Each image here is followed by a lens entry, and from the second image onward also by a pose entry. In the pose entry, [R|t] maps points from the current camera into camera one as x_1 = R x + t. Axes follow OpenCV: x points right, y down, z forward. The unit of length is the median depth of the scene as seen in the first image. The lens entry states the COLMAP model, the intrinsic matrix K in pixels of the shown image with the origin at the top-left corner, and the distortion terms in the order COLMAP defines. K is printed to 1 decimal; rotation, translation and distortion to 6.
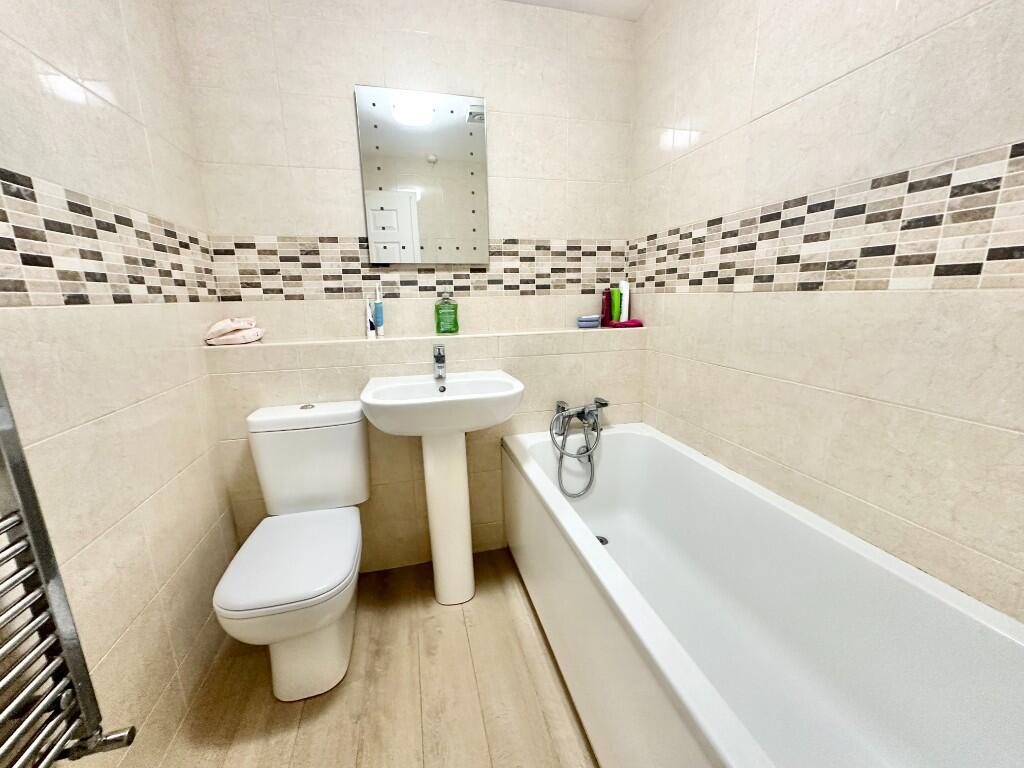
lens RADIAL K [[407.6, 0, 512.4], [0, 407.6, 385.0], [0, 0, 1]] dist [-0.003321, 0.000450]
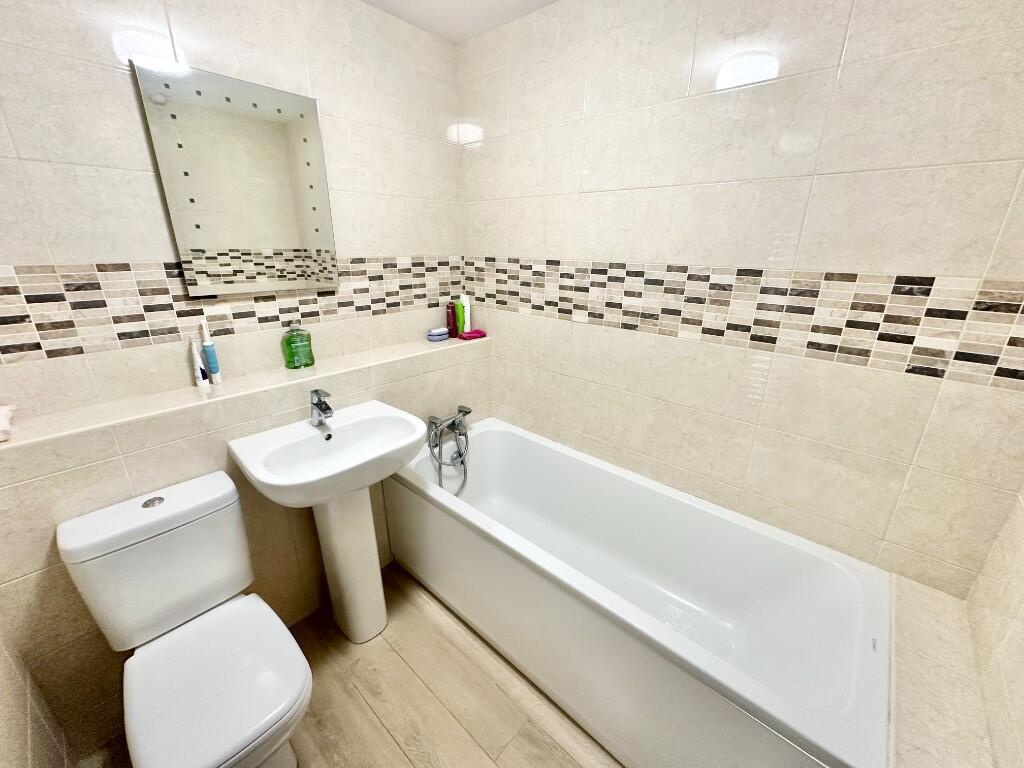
lens RADIAL K [[407.6, 0, 512.9], [0, 407.6, 384.9], [0, 0, 1]] dist [-0.003321, 0.000450]
pose [[0.830996, -0.157058, 0.533646, -0.280608], [0.094366, 0.985212, 0.143011, -0.188000], [-0.548215, -0.068483, 0.833529, 0.000403]]
